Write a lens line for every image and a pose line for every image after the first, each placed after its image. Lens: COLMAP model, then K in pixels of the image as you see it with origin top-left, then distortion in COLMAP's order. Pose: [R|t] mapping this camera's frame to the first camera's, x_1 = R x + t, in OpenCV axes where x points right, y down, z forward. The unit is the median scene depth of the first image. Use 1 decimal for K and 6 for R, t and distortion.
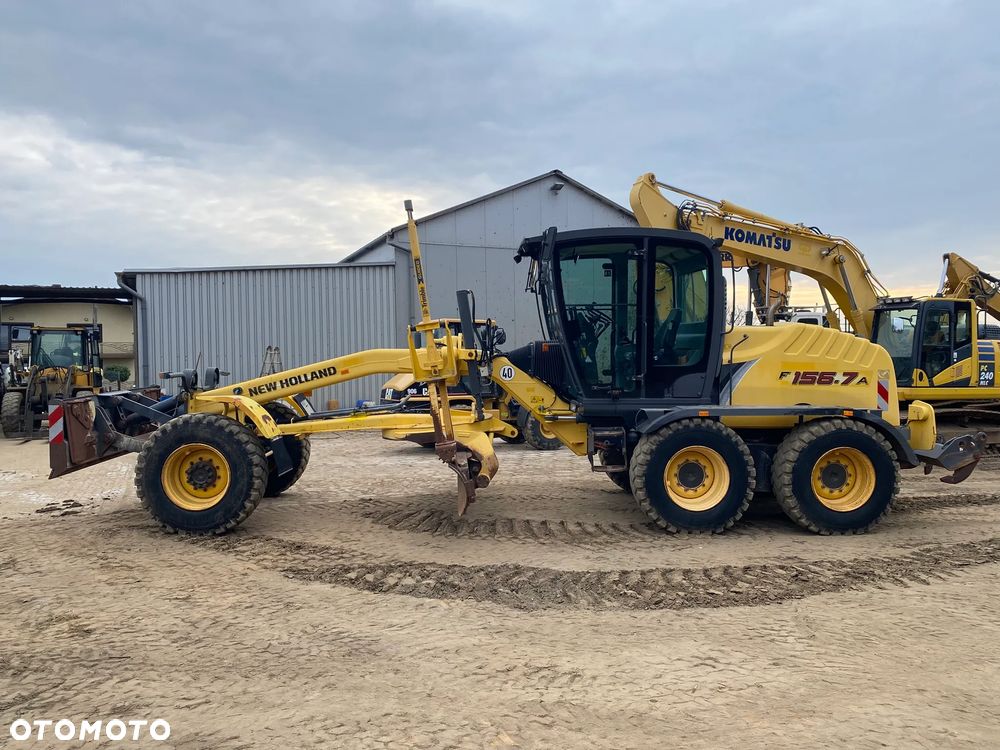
lens RADIAL K [[755.6, 0, 497.4], [0, 755.6, 378.6], [0, 0, 1]] dist [0.055520, -0.060859]
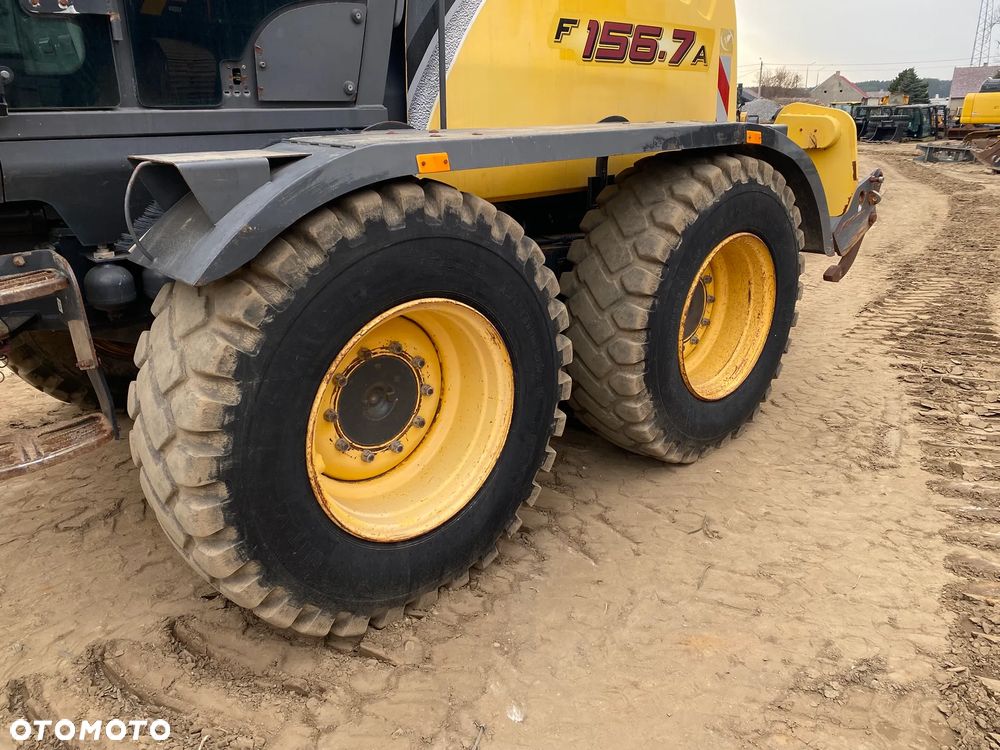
lens RADIAL K [[759.2, 0, 505.5], [0, 759.2, 367.3], [0, 0, 1]] dist [0.047233, -0.052810]
pose [[0.754572, -0.223711, 0.616908, 0.119231], [0.032000, 0.951522, 0.305912, 0.032518], [-0.655437, -0.211091, 0.725150, 0.744124]]
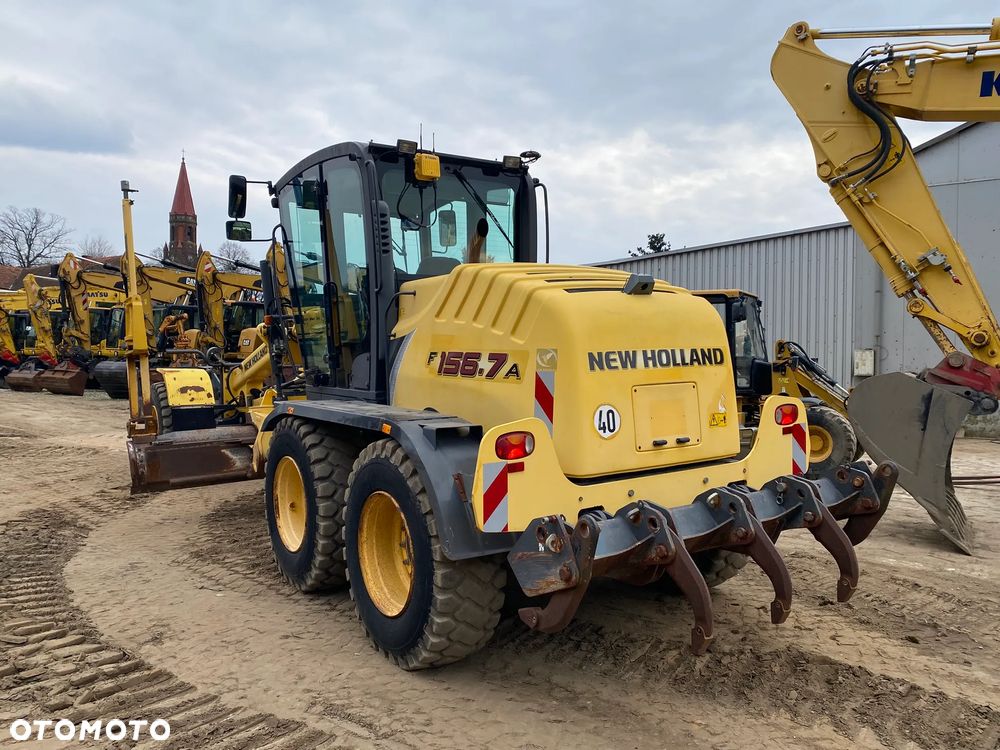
lens RADIAL K [[755.6, 0, 497.4], [0, 755.6, 378.6], [0, 0, 1]] dist [0.055520, -0.060859]
pose [[0.536913, 0.034227, -0.842943, 0.881432], [-0.027732, 0.999353, 0.022914, -0.003204], [0.843182, 0.011073, 0.537515, 0.734706]]
